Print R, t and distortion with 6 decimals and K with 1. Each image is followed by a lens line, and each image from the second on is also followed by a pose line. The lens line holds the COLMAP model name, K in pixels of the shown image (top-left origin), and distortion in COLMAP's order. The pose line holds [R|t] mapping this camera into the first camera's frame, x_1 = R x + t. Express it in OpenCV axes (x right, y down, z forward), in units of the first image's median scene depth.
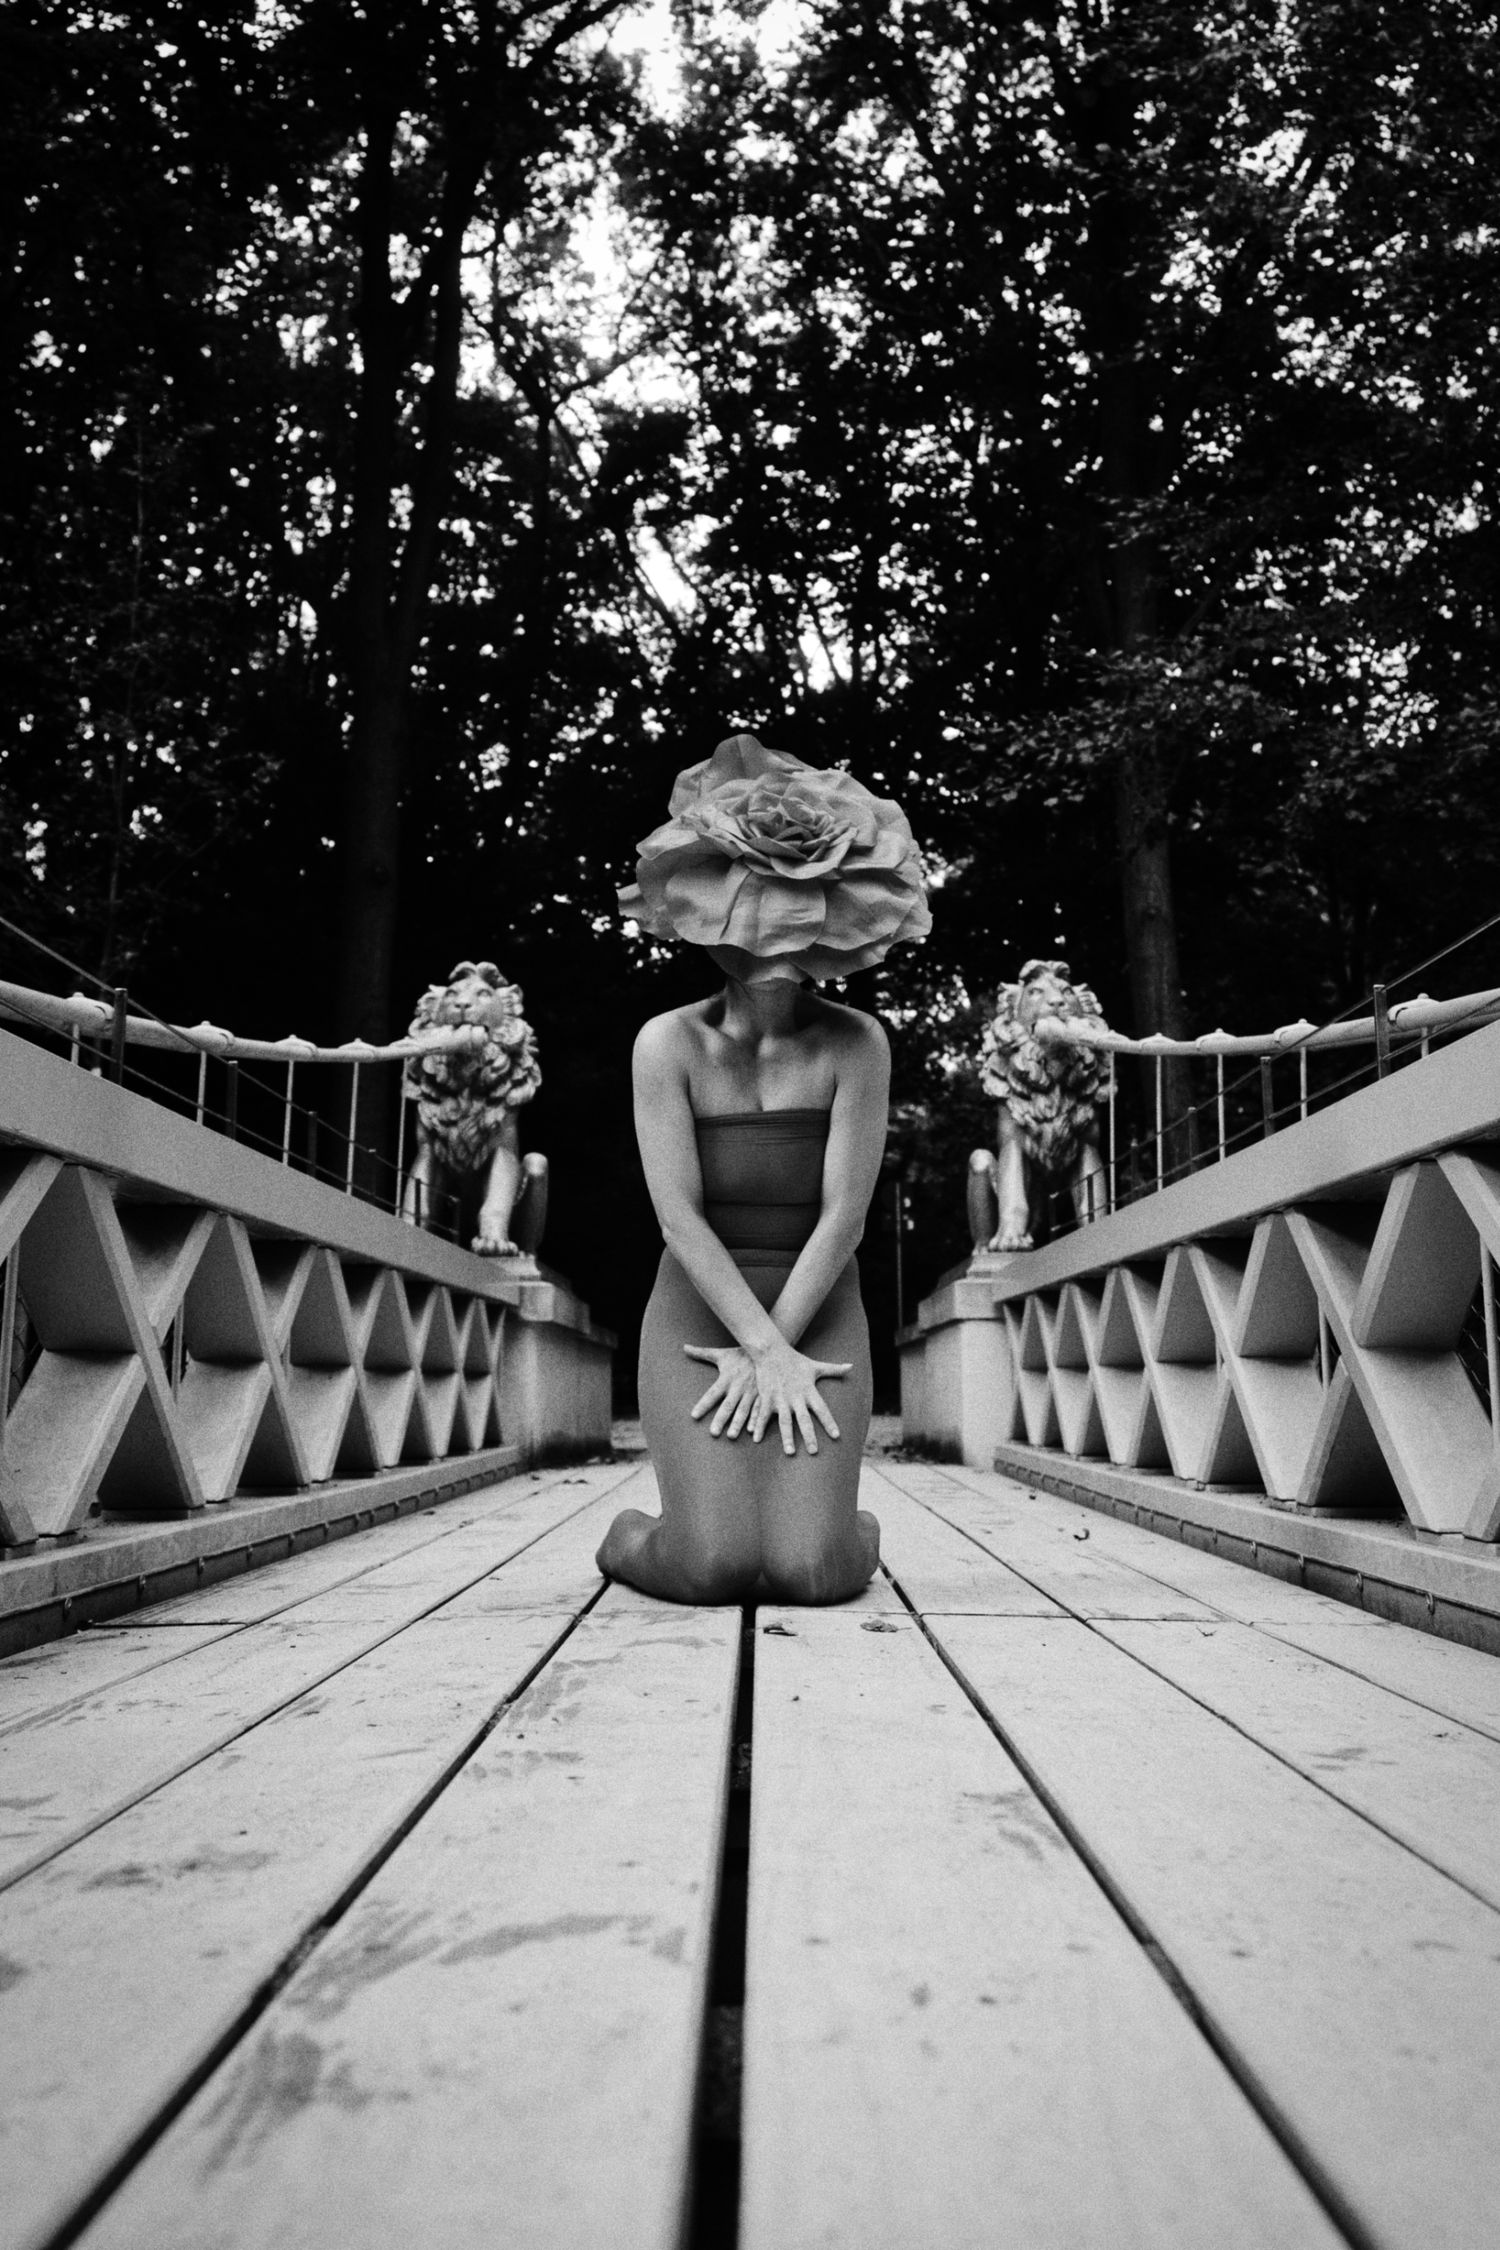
lens RADIAL K [[2028.6, 0, 746.3], [0, 2028.6, 1031.0], [0, 0, 1]] dist [0.000430, 0.012108]
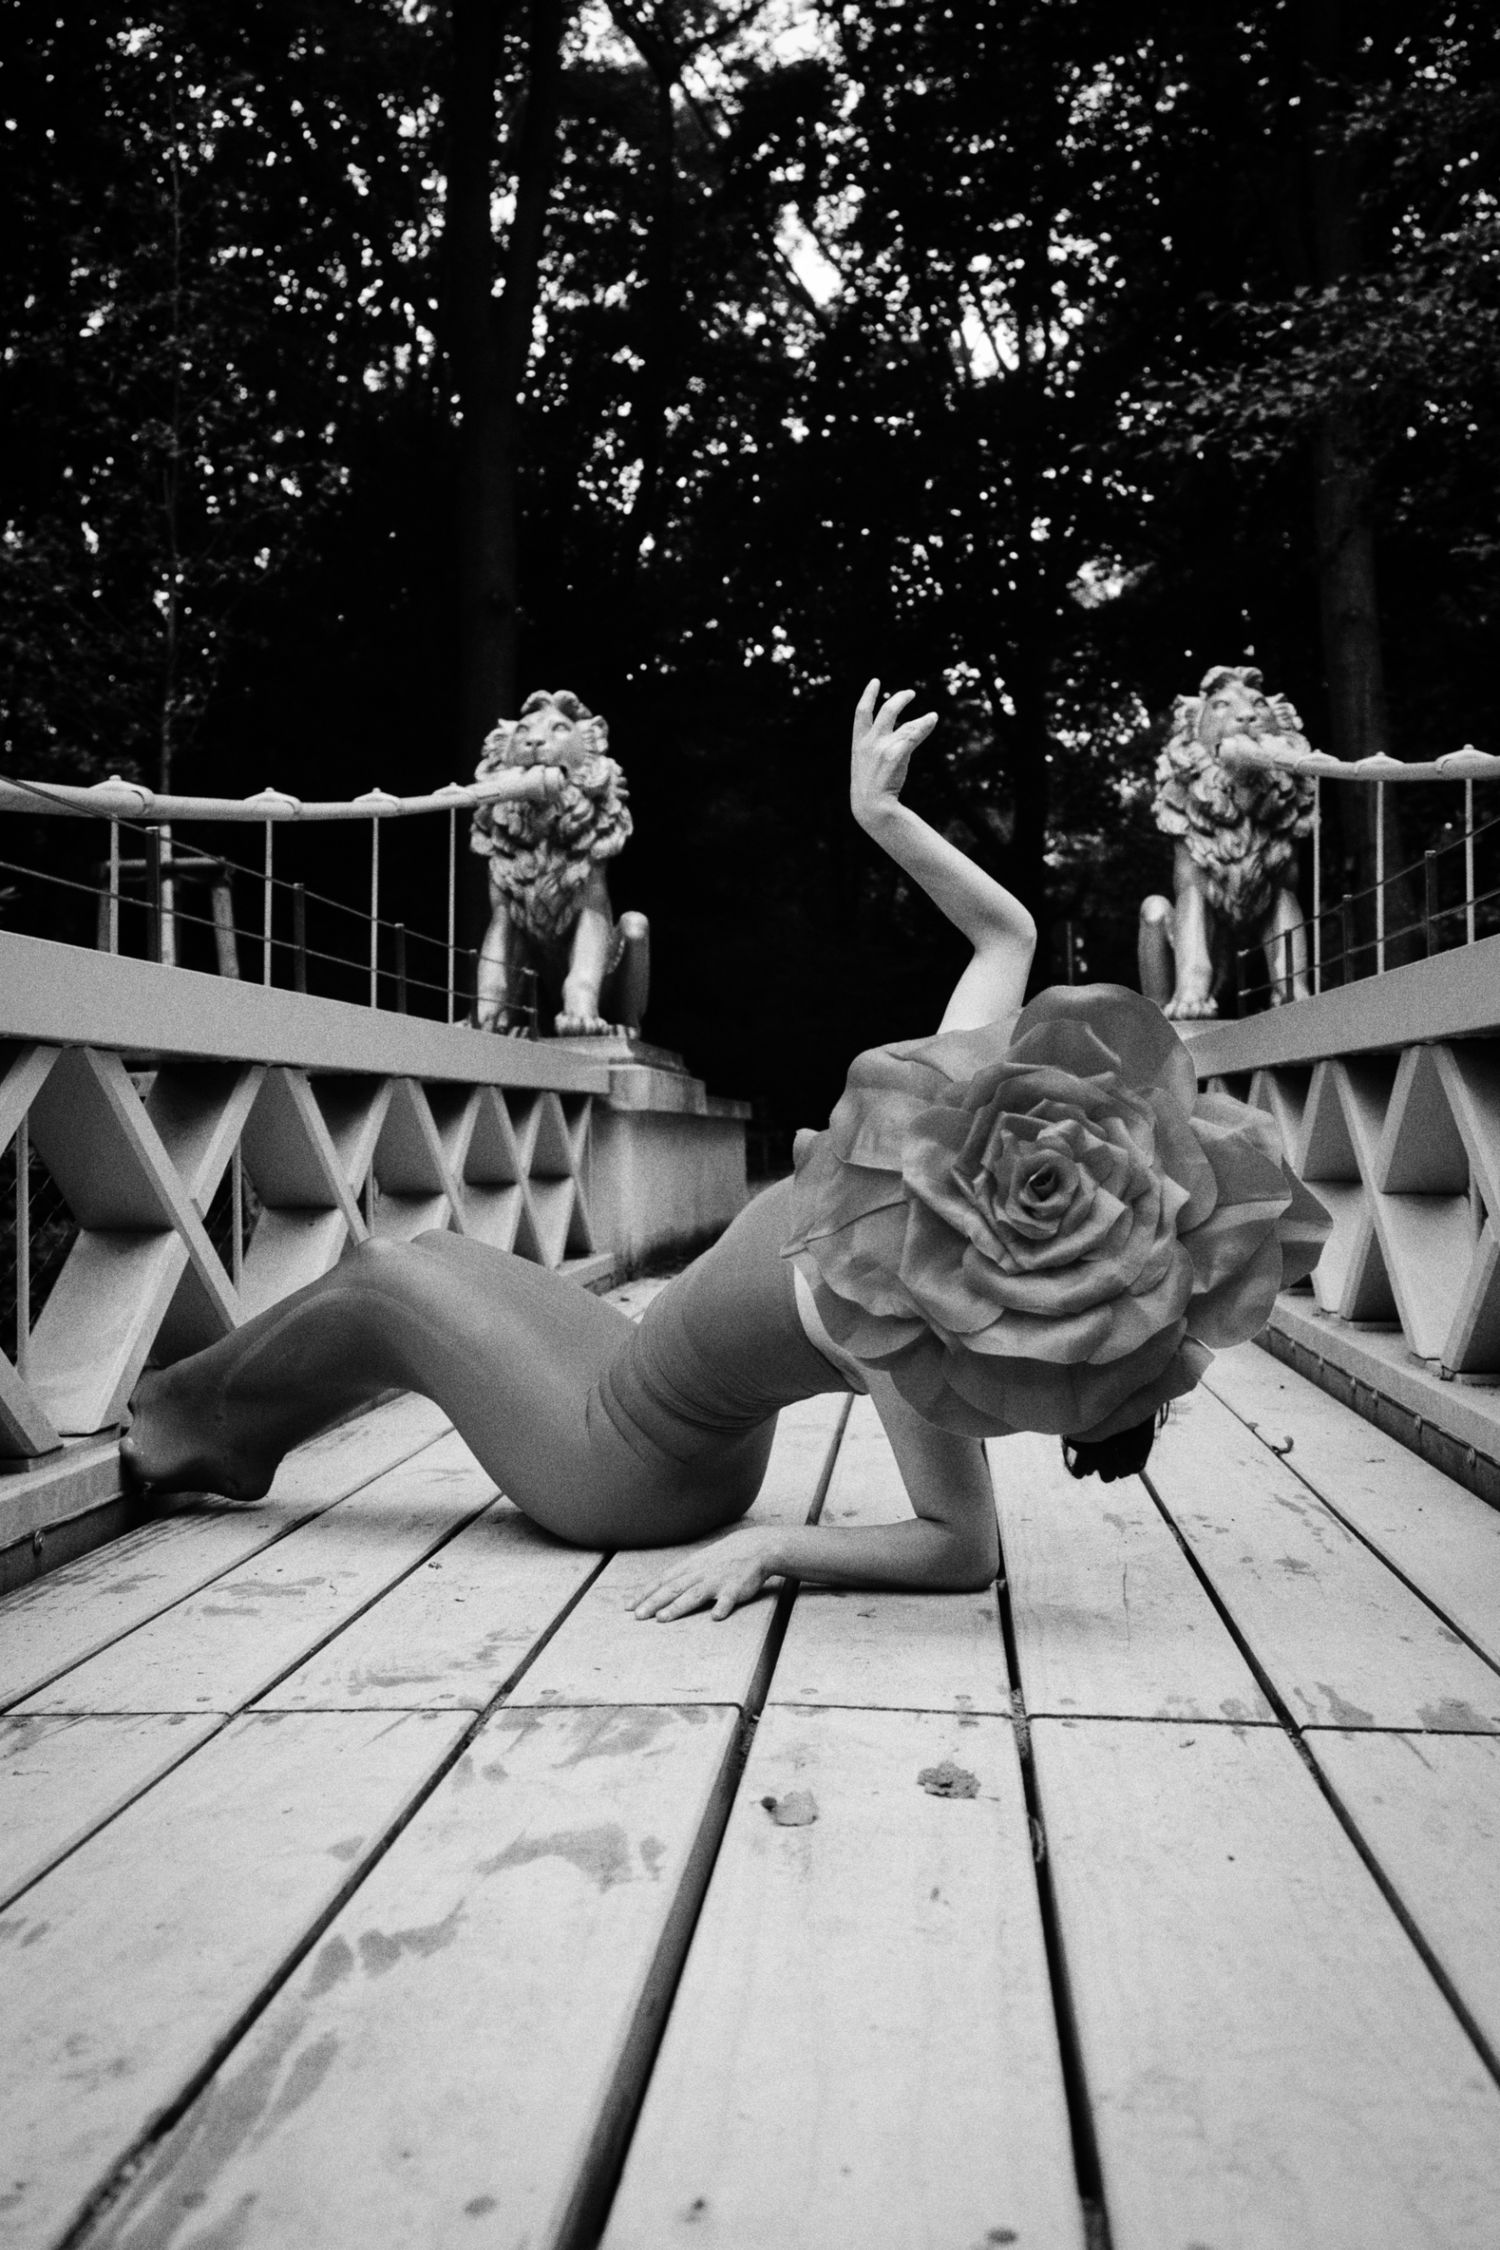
lens RADIAL K [[2028.6, 0, 746.3], [0, 2028.6, 1031.0], [0, 0, 1]] dist [0.000430, 0.012108]
pose [[0.995864, -0.017502, -0.089154, 0.021598], [0.029084, 0.991045, 0.130322, -0.001090], [0.086075, -0.132376, 0.987455, 0.149972]]
